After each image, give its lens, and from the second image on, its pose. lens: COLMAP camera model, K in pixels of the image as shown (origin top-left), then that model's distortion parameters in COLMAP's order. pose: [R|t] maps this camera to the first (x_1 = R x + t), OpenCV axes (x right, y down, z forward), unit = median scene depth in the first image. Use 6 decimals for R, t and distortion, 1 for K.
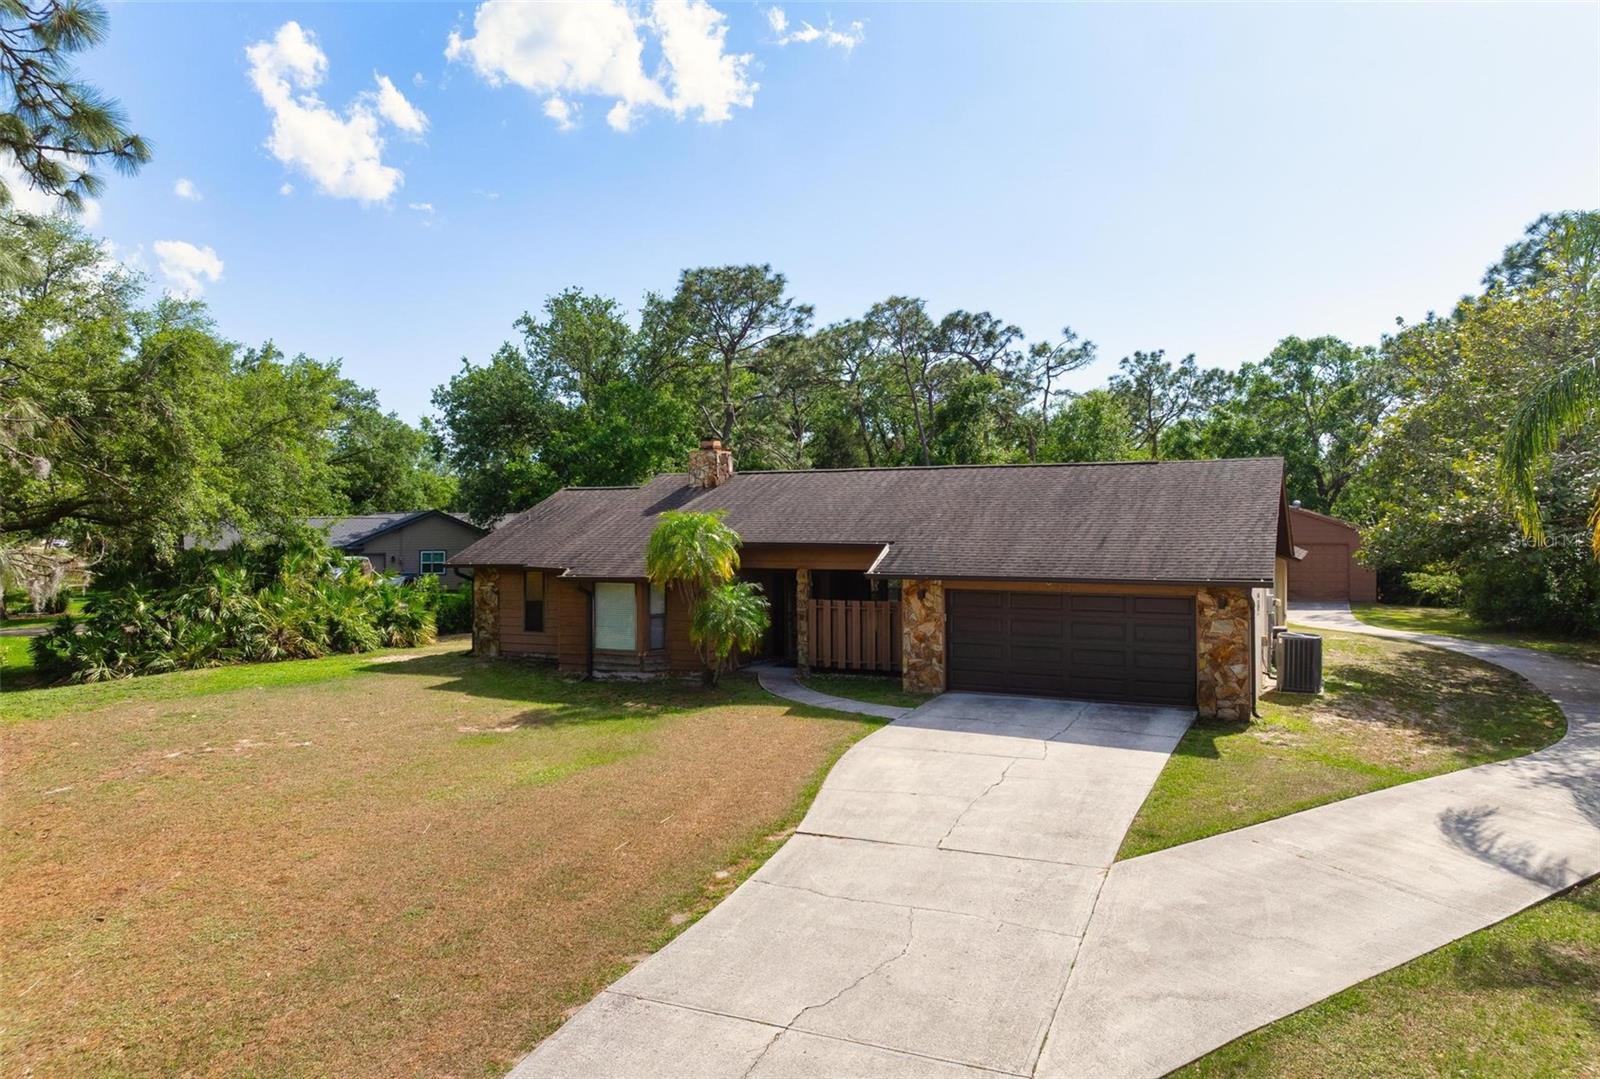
lens RADIAL K [[1117.5, 0, 800.0], [0, 1117.5, 511.1], [0, 0, 1]] dist [-0.000784, -0.002172]
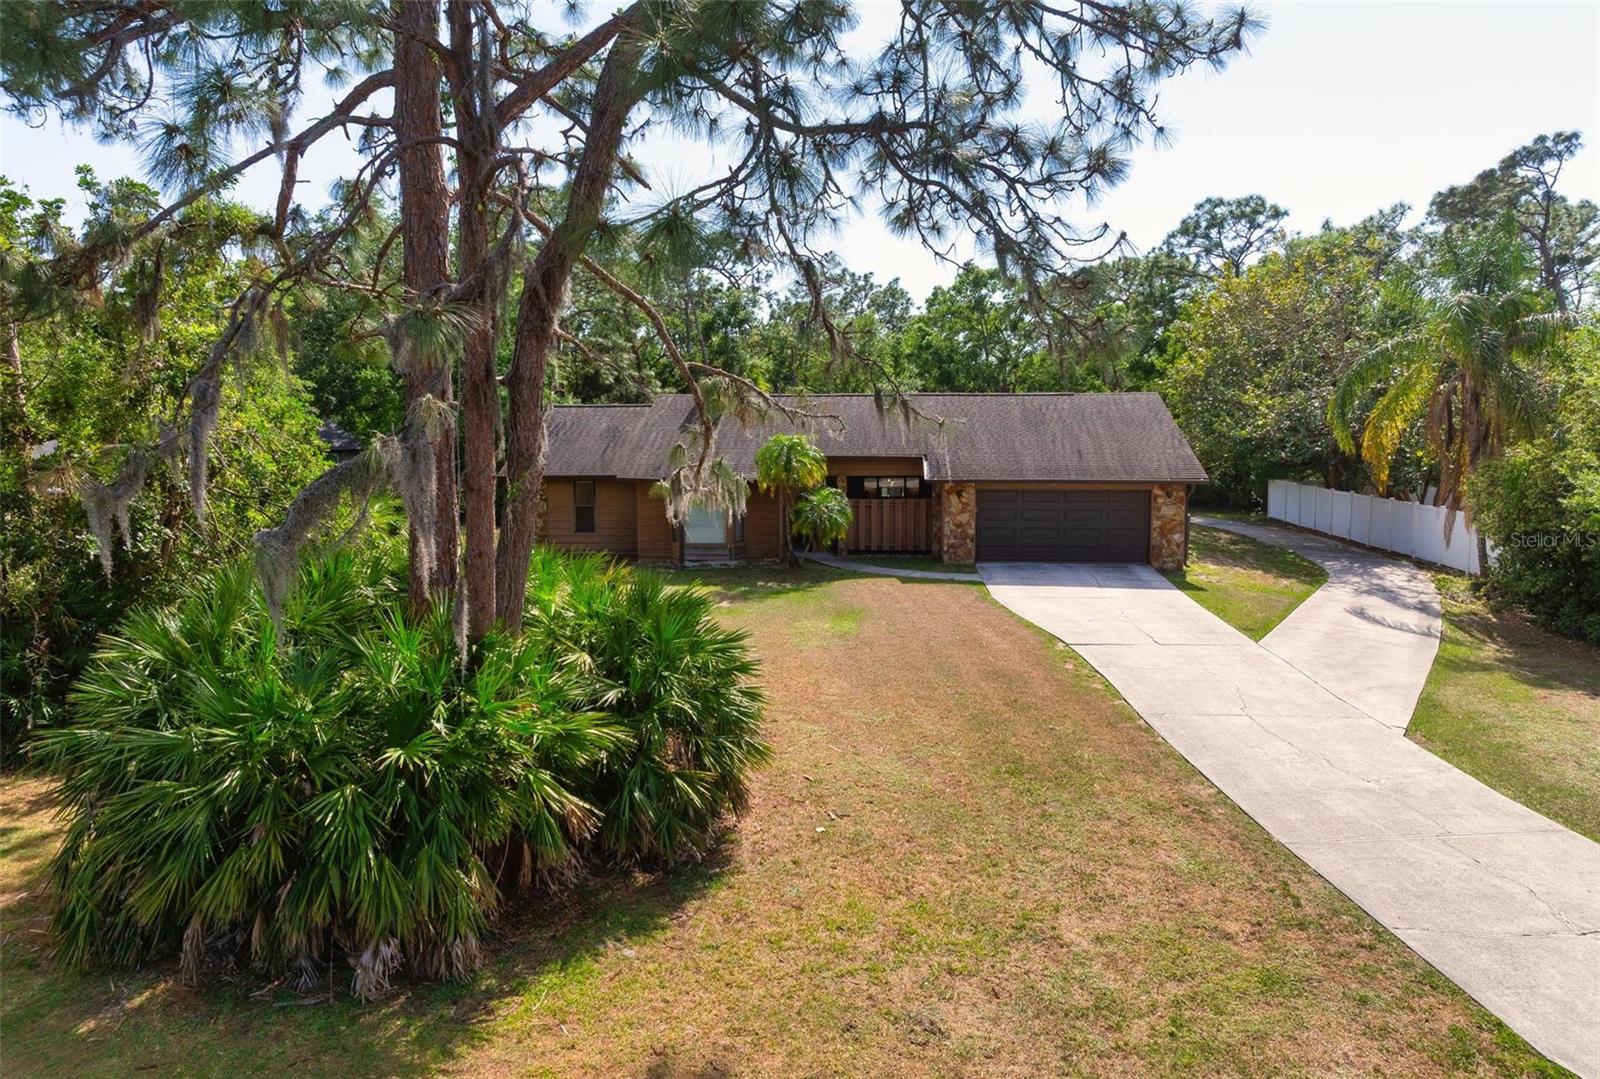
lens RADIAL K [[1114.5, 0, 801.5], [0, 1114.5, 520.8], [0, 0, 1]] dist [0.005210, 0.001609]
pose [[0.931339, -0.035057, 0.362462, -0.492807], [-0.003672, 0.994401, 0.105612, -0.031261], [-0.364135, -0.099692, 0.925995, -0.176747]]
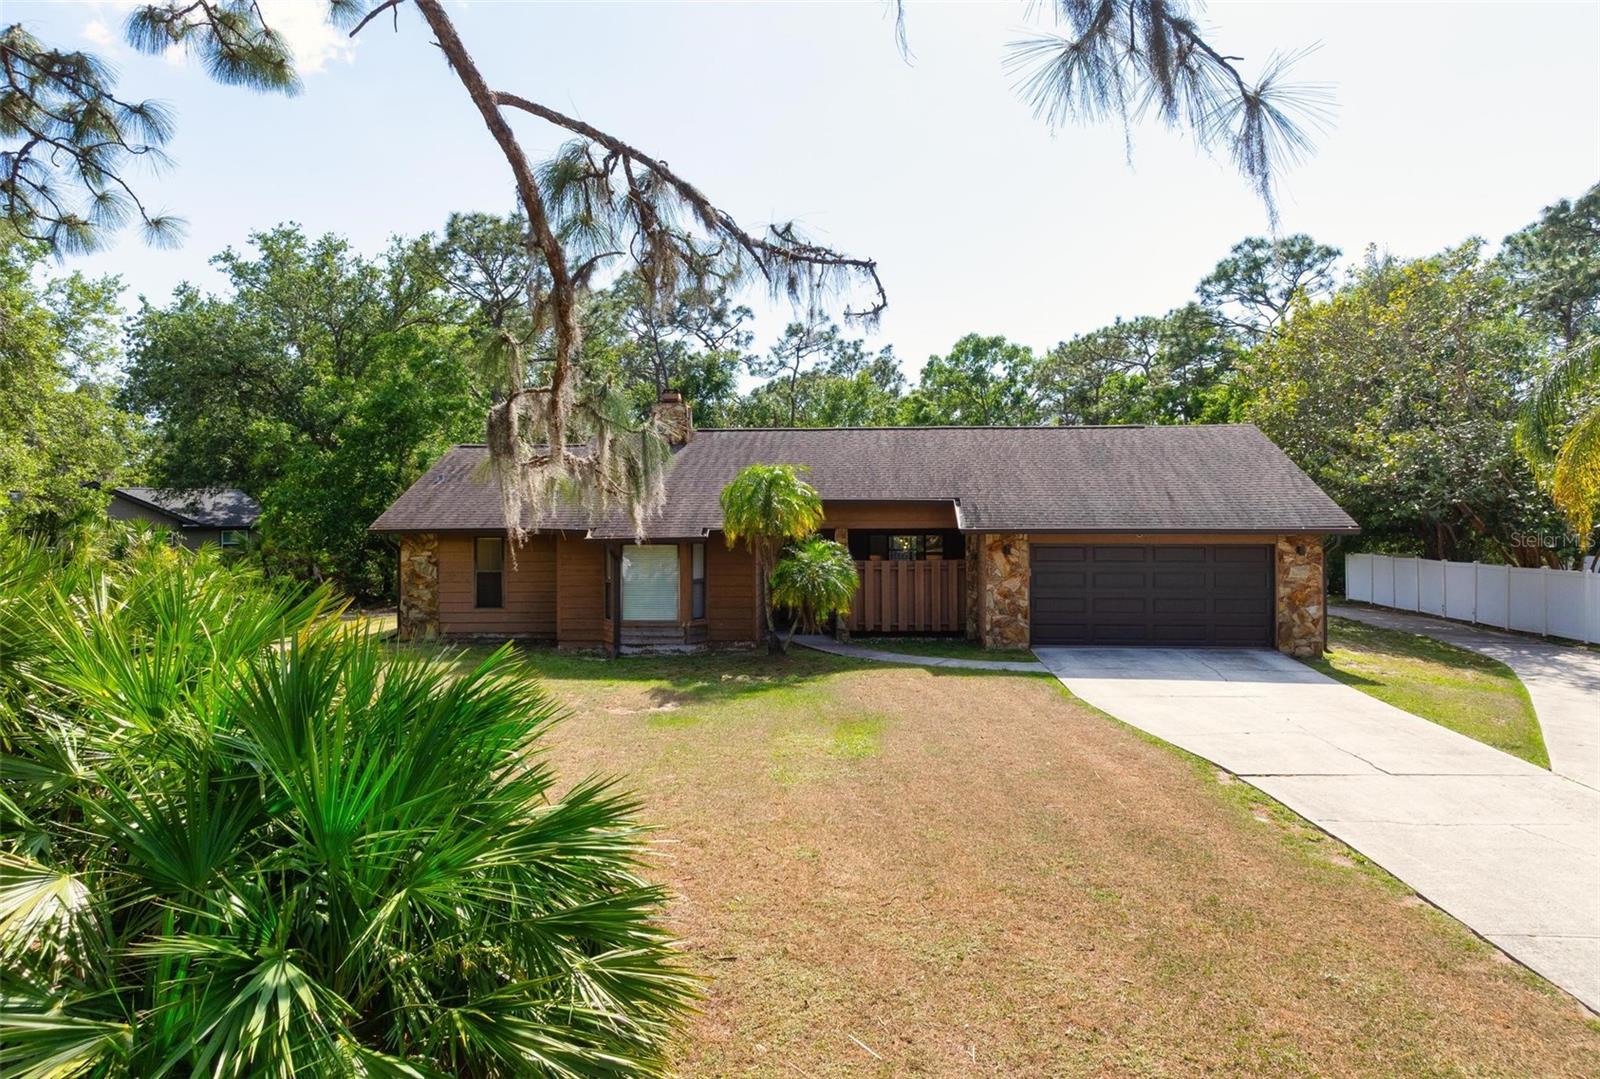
lens RADIAL K [[1117.5, 0, 800.0], [0, 1117.5, 511.1], [0, 0, 1]] dist [-0.000784, -0.002172]
pose [[0.926498, 0.000433, 0.376300, -0.371752], [-0.003619, 0.999963, 0.007761, 0.028759], [-0.376283, -0.008553, 0.926465, 0.133383]]
